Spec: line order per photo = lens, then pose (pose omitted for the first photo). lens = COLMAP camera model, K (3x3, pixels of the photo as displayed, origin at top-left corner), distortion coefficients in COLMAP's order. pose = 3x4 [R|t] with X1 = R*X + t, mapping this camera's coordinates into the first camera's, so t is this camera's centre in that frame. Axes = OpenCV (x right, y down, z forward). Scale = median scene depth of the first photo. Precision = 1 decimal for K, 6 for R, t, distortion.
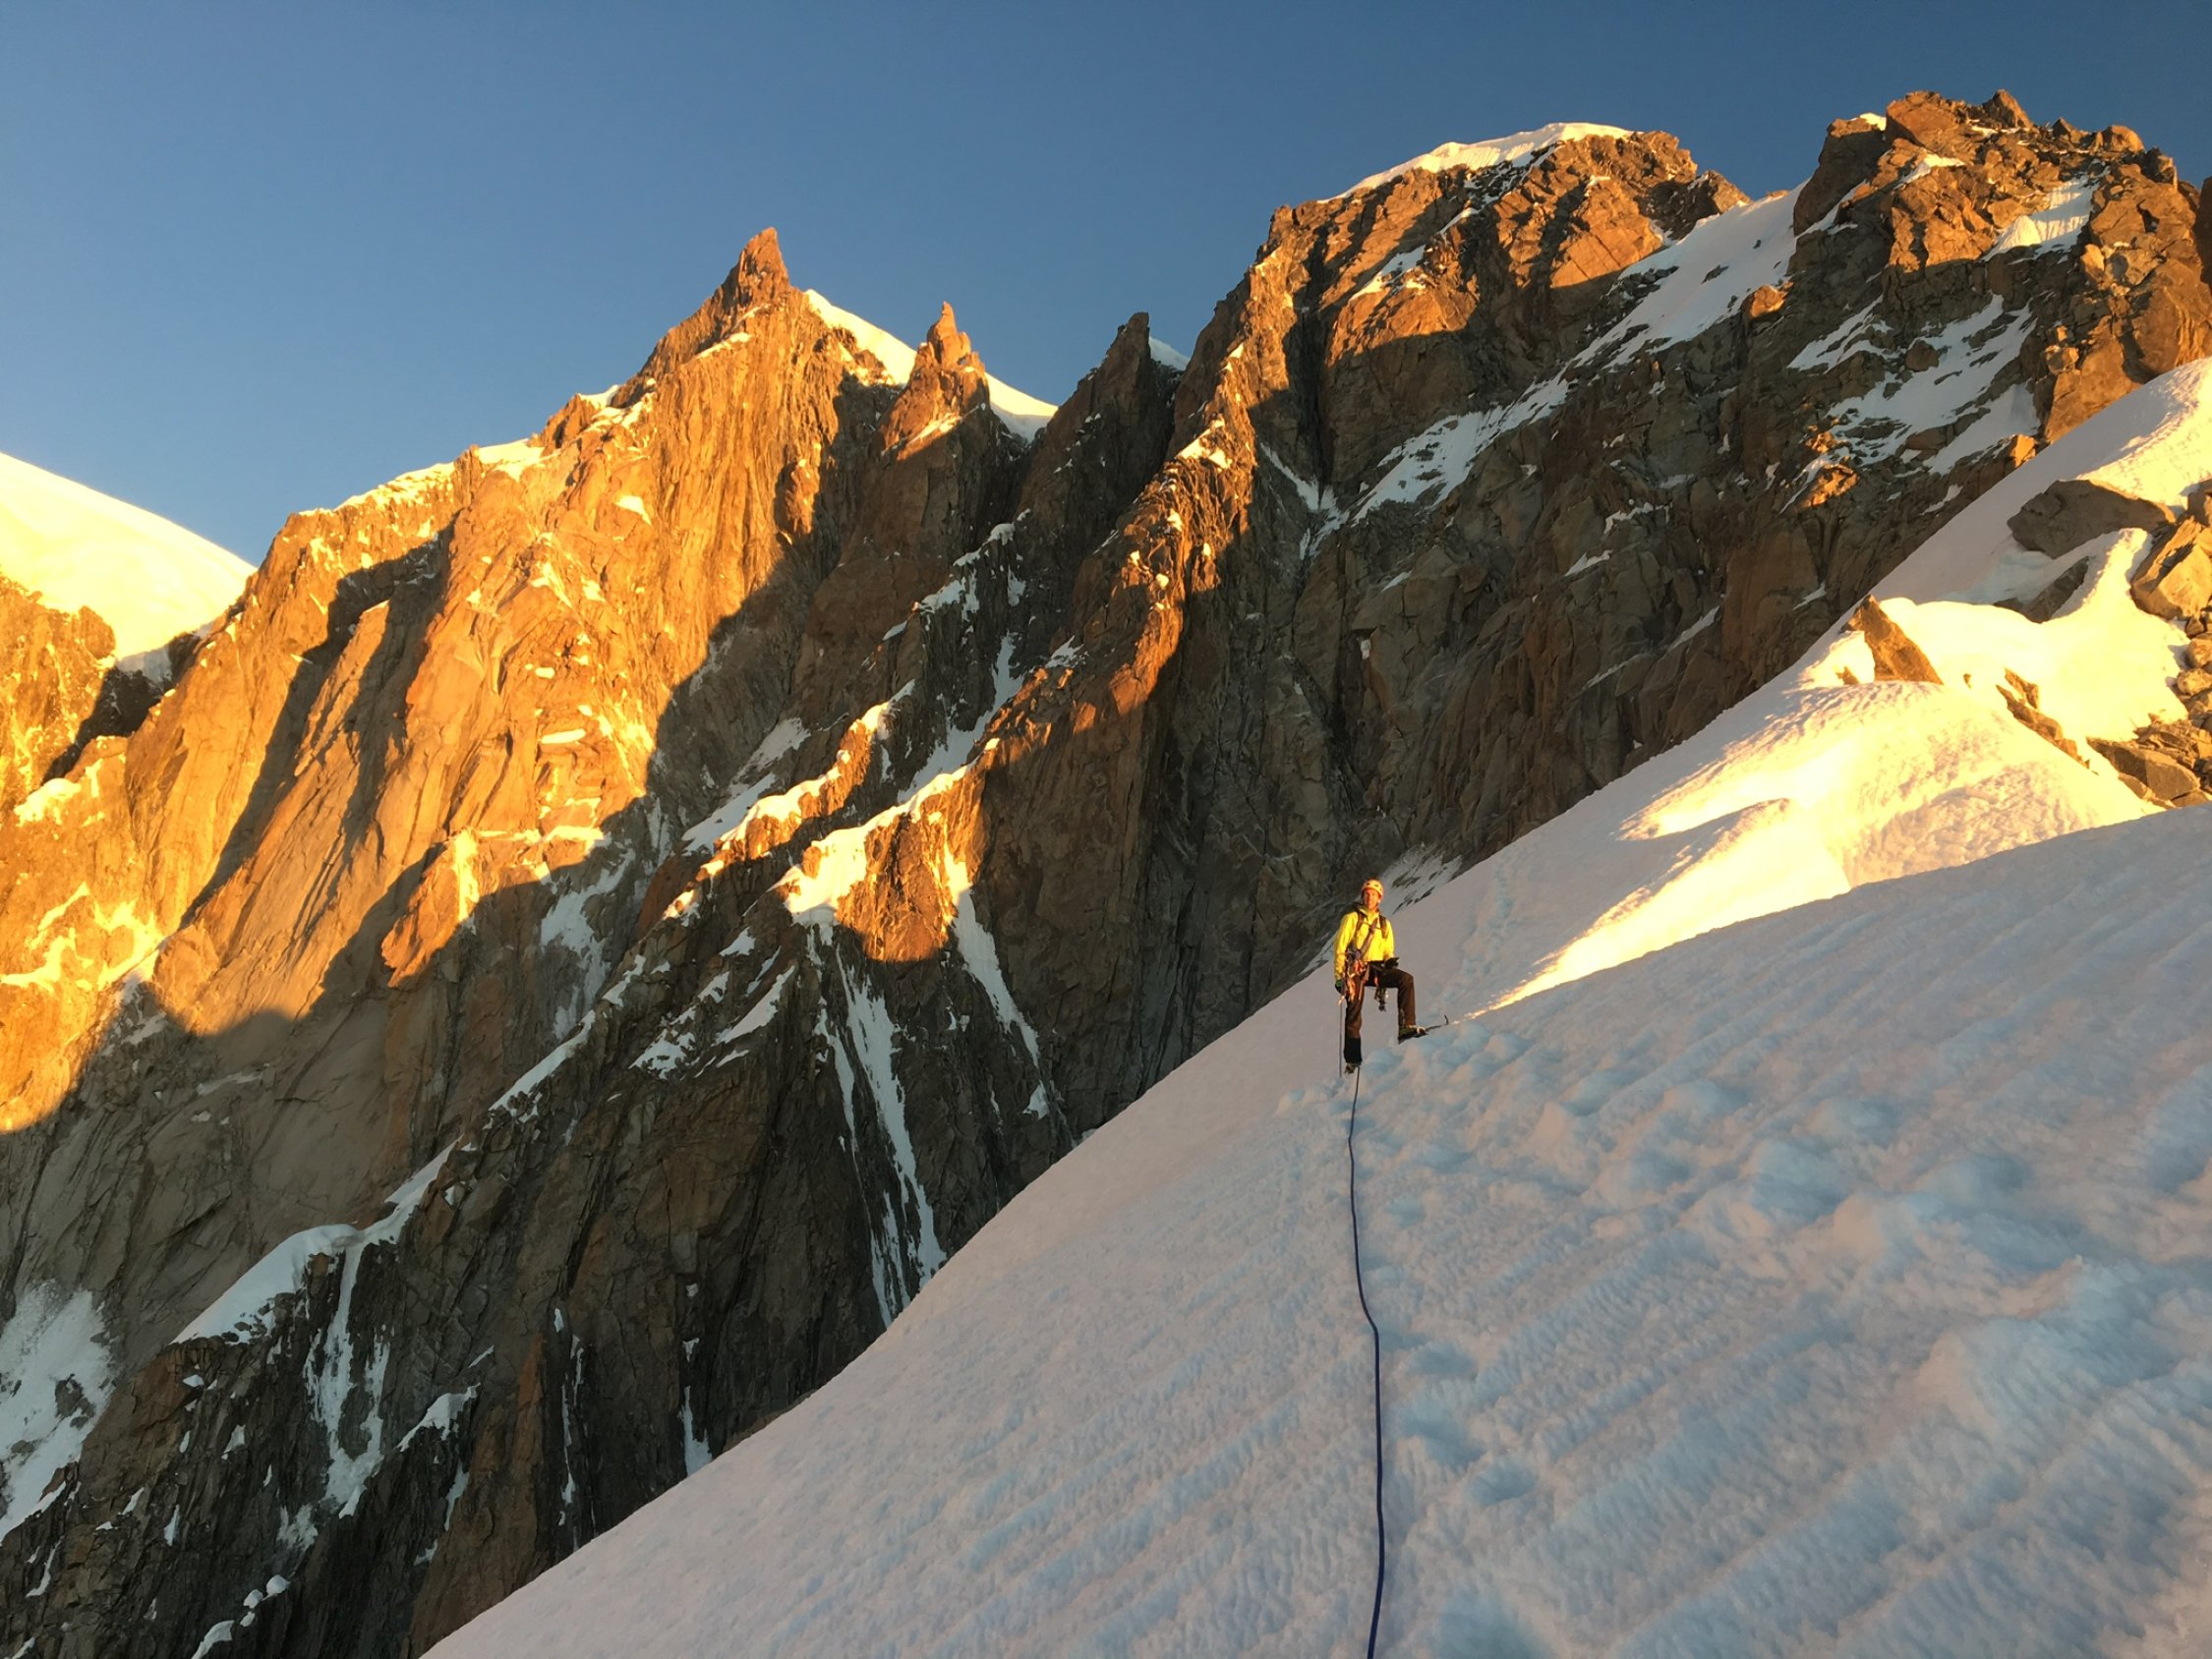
lens RADIAL K [[1769.8, 0, 1114.4], [0, 1769.8, 873.7], [0, 0, 1]] dist [0.008960, -0.017041]
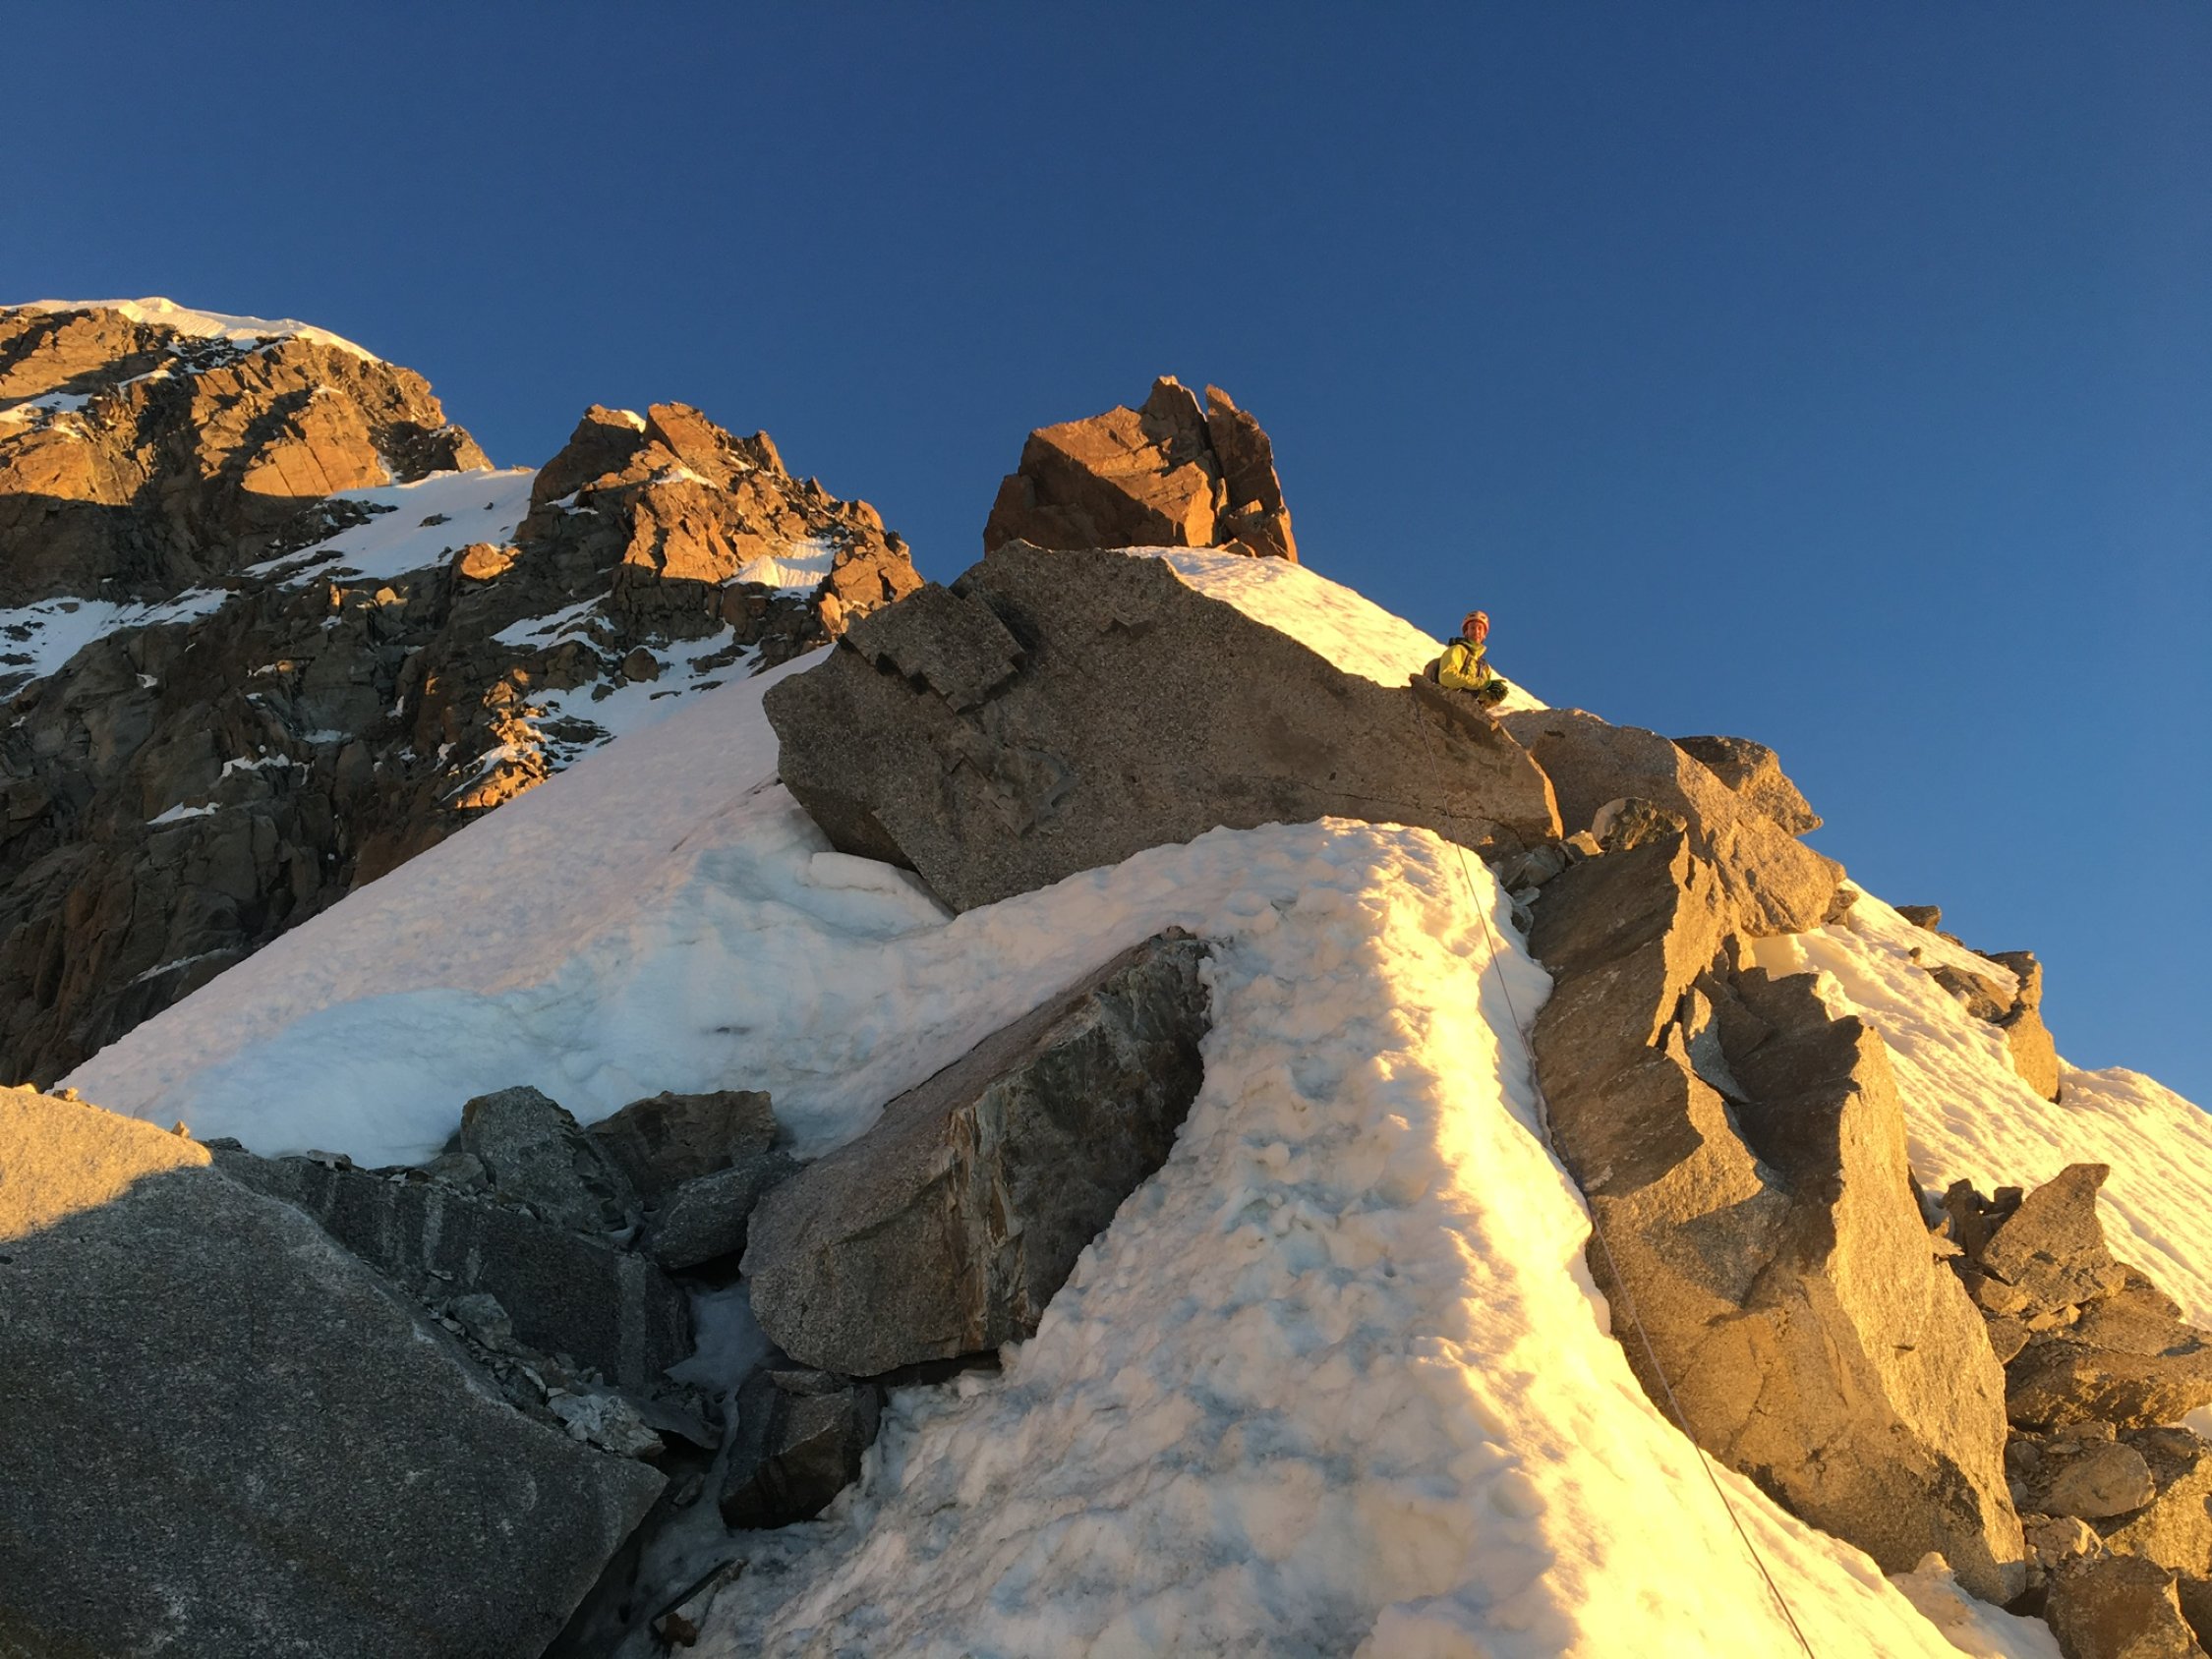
lens RADIAL K [[1769.8, 0, 1114.4], [0, 1769.8, 873.7], [0, 0, 1]] dist [0.008960, -0.017041]
pose [[0.749516, 0.207020, 0.628783, 0.067606], [-0.093760, 0.973466, -0.208741, -0.023056], [-0.655313, 0.097500, 0.749039, 0.135423]]
